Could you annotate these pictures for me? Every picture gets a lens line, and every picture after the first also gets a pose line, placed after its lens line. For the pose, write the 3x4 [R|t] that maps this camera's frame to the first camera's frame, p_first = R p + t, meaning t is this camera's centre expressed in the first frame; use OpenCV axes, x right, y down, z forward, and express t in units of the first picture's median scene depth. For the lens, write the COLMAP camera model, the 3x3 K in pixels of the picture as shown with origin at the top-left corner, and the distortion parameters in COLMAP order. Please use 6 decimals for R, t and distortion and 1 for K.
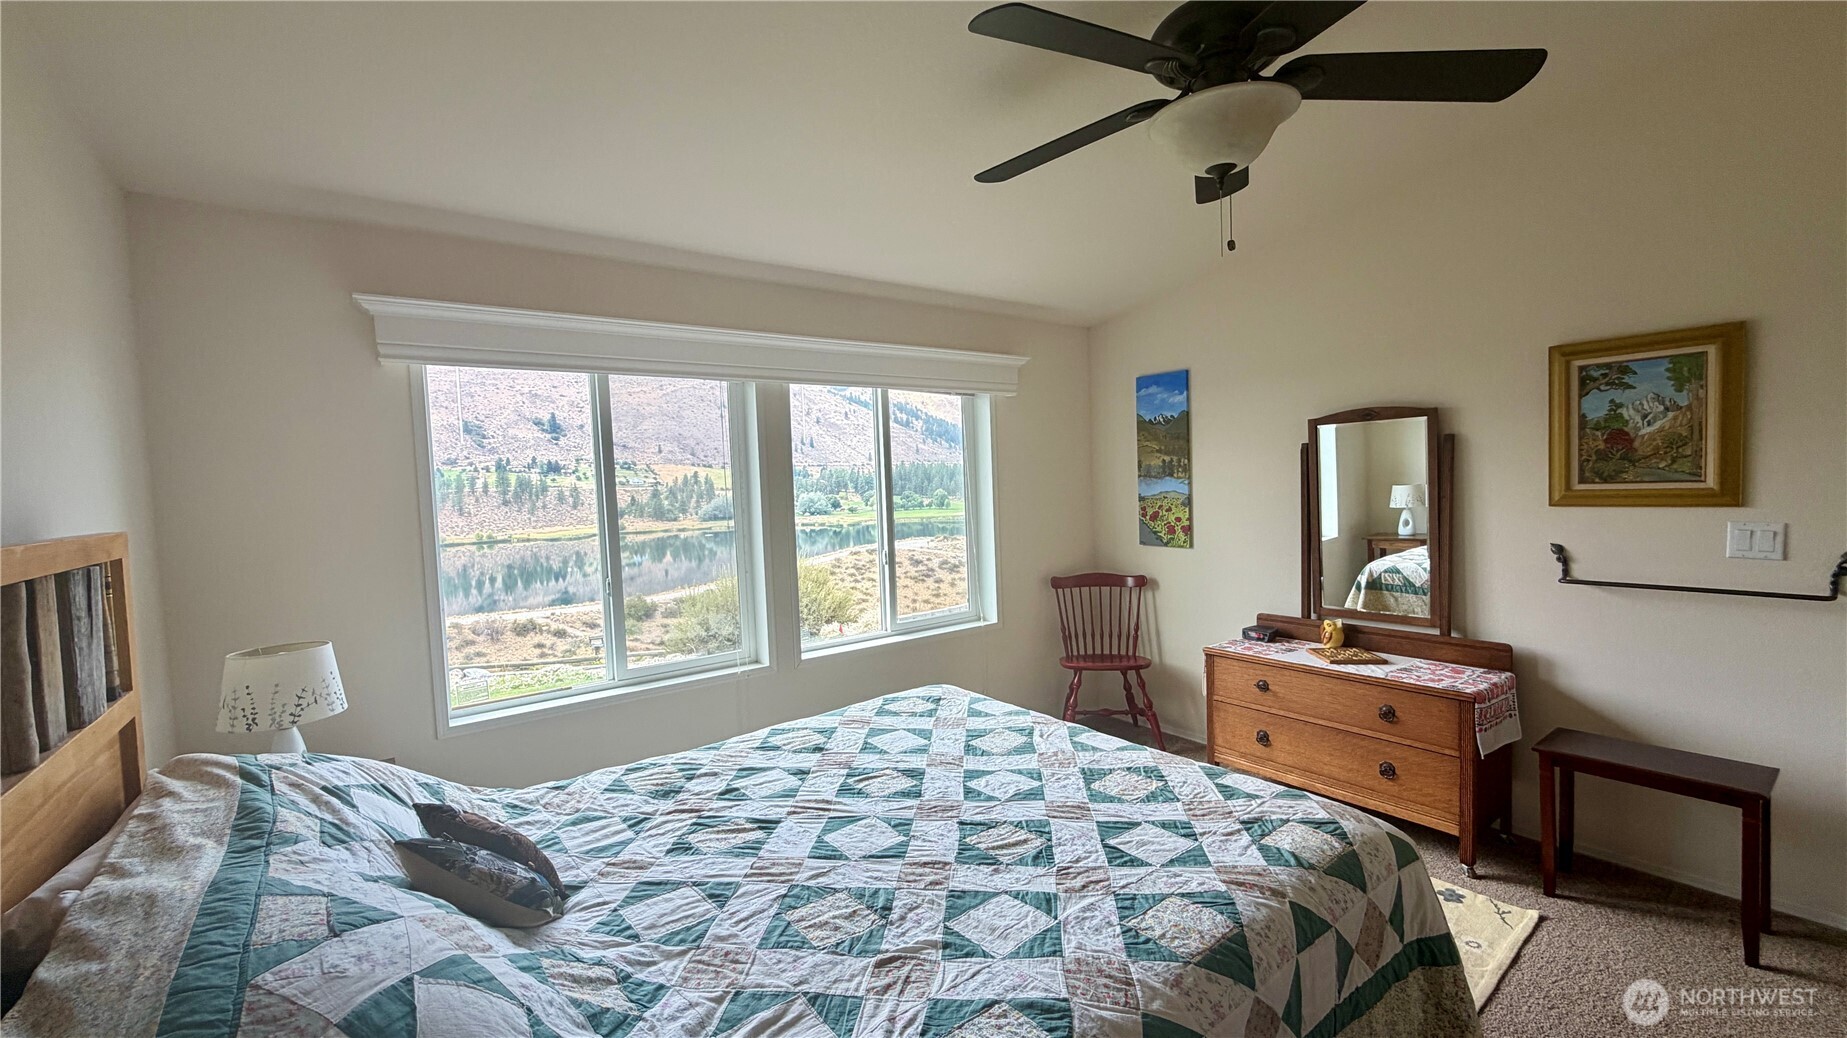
lens RADIAL K [[735.5, 0, 922.6], [0, 735.5, 516.6], [0, 0, 1]] dist [-0.002067, 0.000987]
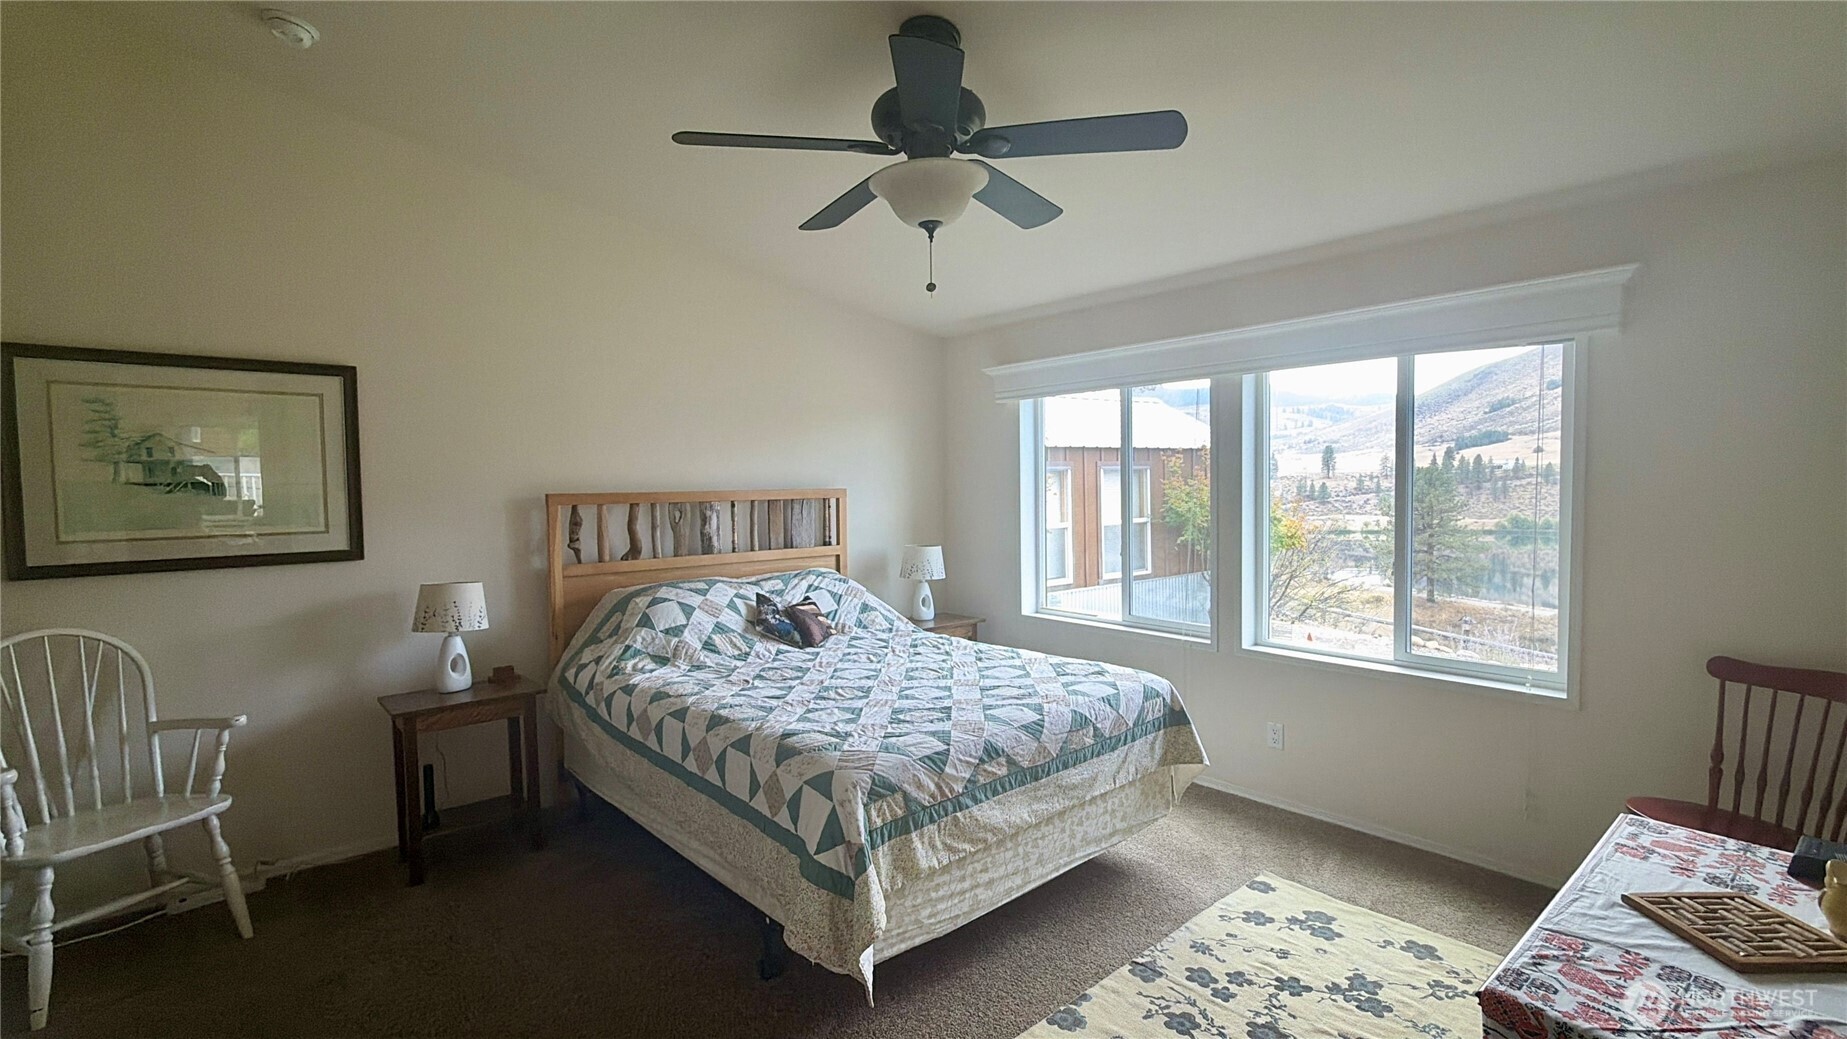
lens RADIAL K [[844.3, 0, 933.4], [0, 844.3, 521.6], [0, 0, 1]] dist [-0.000053, -0.000020]
pose [[0.080578, 0.083626, -0.993234, 1.785003], [-0.038720, 0.995985, 0.080717, -0.105896], [0.995996, 0.031954, 0.083492, 0.901635]]
